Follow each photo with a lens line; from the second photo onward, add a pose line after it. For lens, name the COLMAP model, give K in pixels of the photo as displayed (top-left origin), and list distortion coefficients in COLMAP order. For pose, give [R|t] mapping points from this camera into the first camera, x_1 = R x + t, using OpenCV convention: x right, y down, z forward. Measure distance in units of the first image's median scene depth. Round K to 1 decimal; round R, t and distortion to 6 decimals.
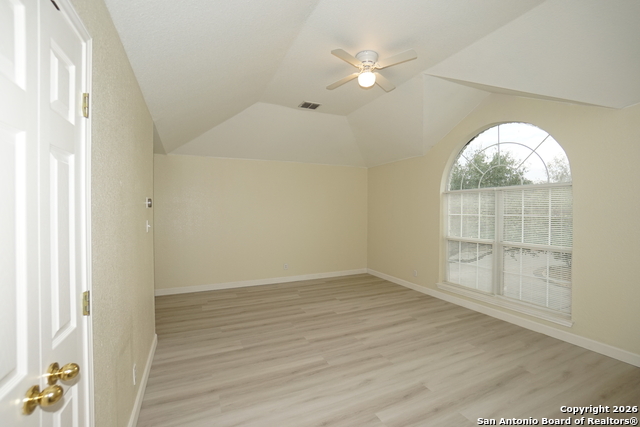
lens RADIAL K [[281.6, 0, 320.0], [0, 281.6, 213.5], [0, 0, 1]] dist [-0.059389, 0.022660]
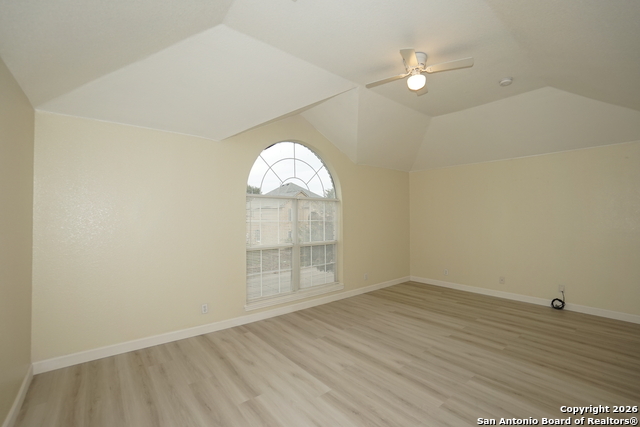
lens RADIAL K [[281.6, 0, 320.0], [0, 281.6, 213.5], [0, 0, 1]] dist [-0.059389, 0.022660]
pose [[-0.249016, 0.016511, 0.968359, -0.606712], [0.014351, 0.999808, -0.013357, -0.009301], [-0.968393, 0.010571, -0.249205, 1.398949]]
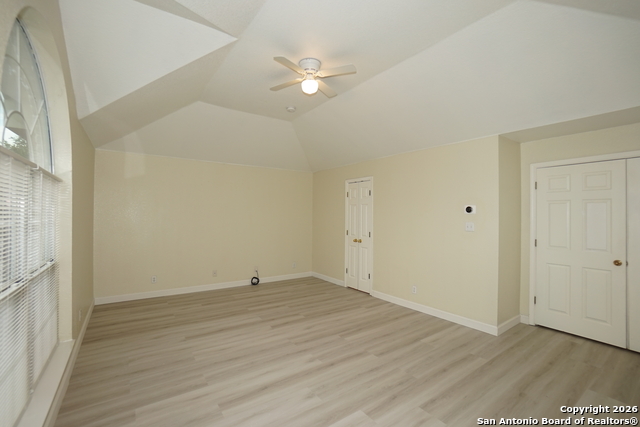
lens RADIAL K [[281.6, 0, 320.0], [0, 281.6, 213.5], [0, 0, 1]] dist [-0.059389, 0.022660]
pose [[-0.984170, -0.006871, -0.177093, 0.276978], [-0.007666, 0.999963, 0.003806, -0.016188], [0.177060, 0.005103, -0.984187, 1.793266]]
